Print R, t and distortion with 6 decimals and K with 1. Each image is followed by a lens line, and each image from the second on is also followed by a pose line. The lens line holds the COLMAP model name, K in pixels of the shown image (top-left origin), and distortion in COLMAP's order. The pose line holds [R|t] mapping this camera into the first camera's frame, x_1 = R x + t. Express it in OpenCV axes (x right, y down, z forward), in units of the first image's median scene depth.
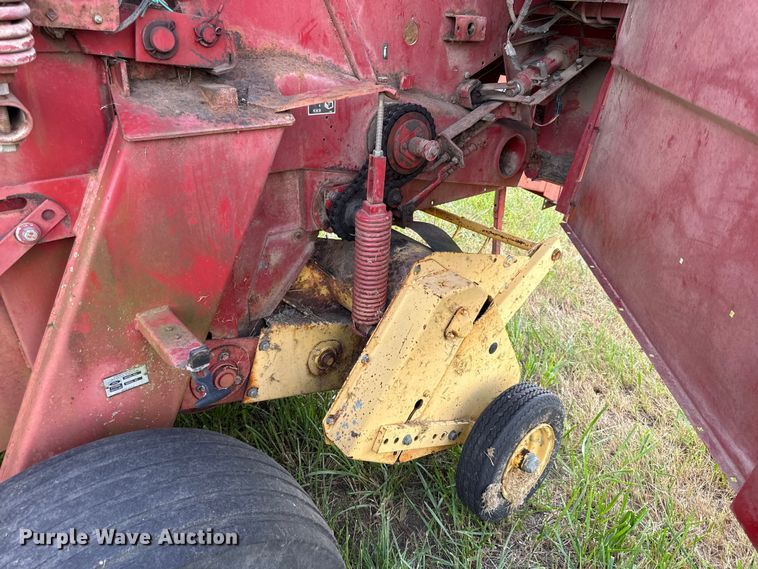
lens RADIAL K [[543.2, 0, 384.7], [0, 543.2, 281.9], [0, 0, 1]] dist [0.030615, -0.031193]
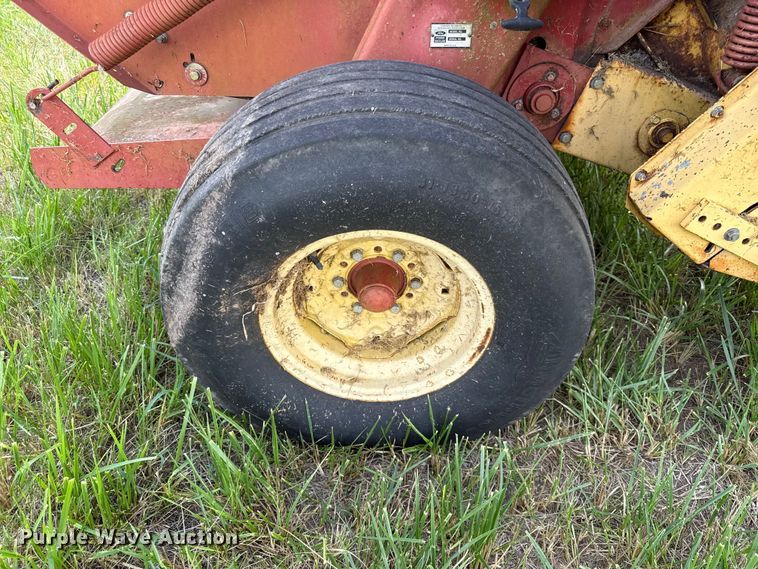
lens RADIAL K [[543.2, 0, 378.2], [0, 543.2, 281.9], [0, 0, 1]] dist [0.030615, -0.031193]
pose [[0.767425, 0.363531, -0.528113, 0.092938], [-0.272503, 0.930553, 0.244569, 0.307002], [0.580346, -0.043776, 0.813193, 0.068255]]
